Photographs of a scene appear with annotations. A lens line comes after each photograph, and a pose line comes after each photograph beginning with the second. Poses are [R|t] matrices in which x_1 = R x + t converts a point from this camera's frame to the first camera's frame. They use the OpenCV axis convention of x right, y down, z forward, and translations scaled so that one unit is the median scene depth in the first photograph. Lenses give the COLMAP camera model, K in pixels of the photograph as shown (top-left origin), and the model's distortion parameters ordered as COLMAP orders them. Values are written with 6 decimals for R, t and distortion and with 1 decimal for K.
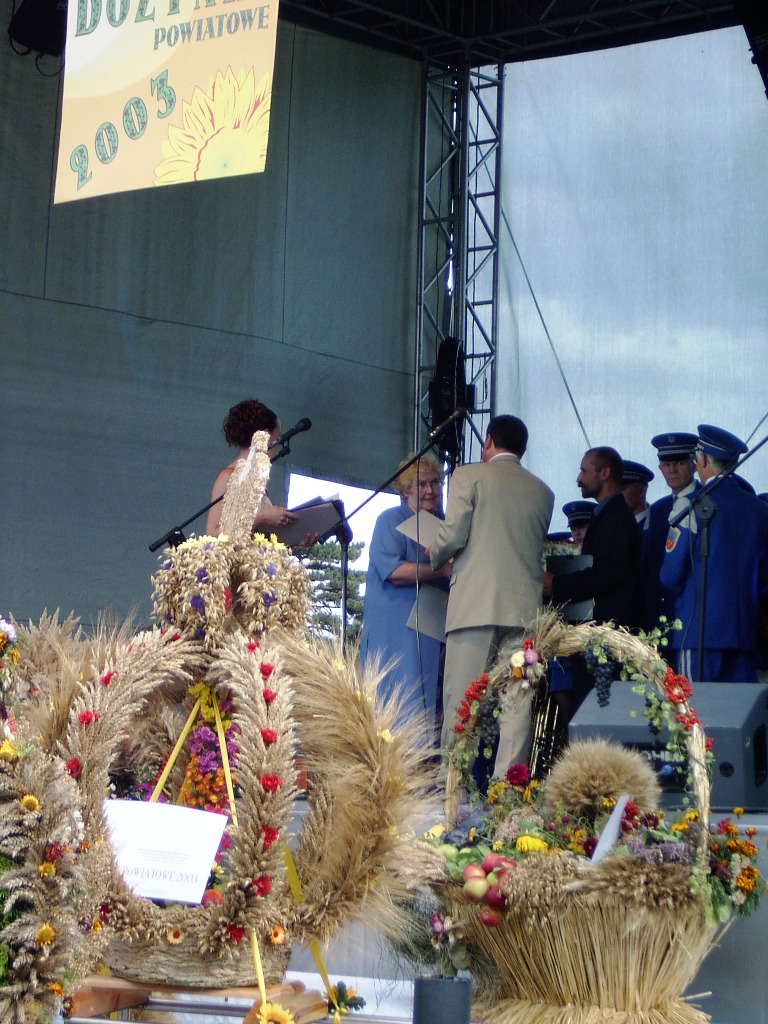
lens RADIAL K [[2615.1, 0, 384.0], [0, 2615.1, 512.0], [0, 0, 1]] dist [-0.105753, 0.524480]
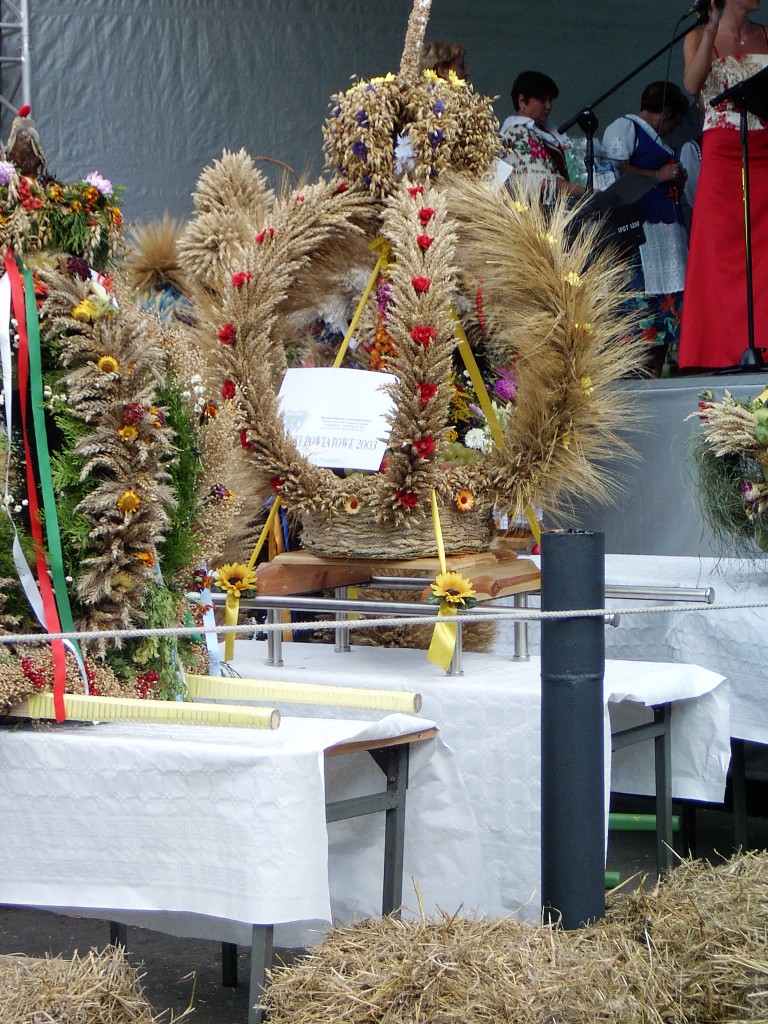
lens RADIAL K [[2615.1, 0, 384.0], [0, 2615.1, 512.0], [0, 0, 1]] dist [-0.105753, 0.524480]
pose [[0.967572, -0.043448, -0.248832, 0.164147], [0.078521, 0.988027, 0.132805, 0.040258], [0.240083, -0.148037, 0.959398, 0.098344]]
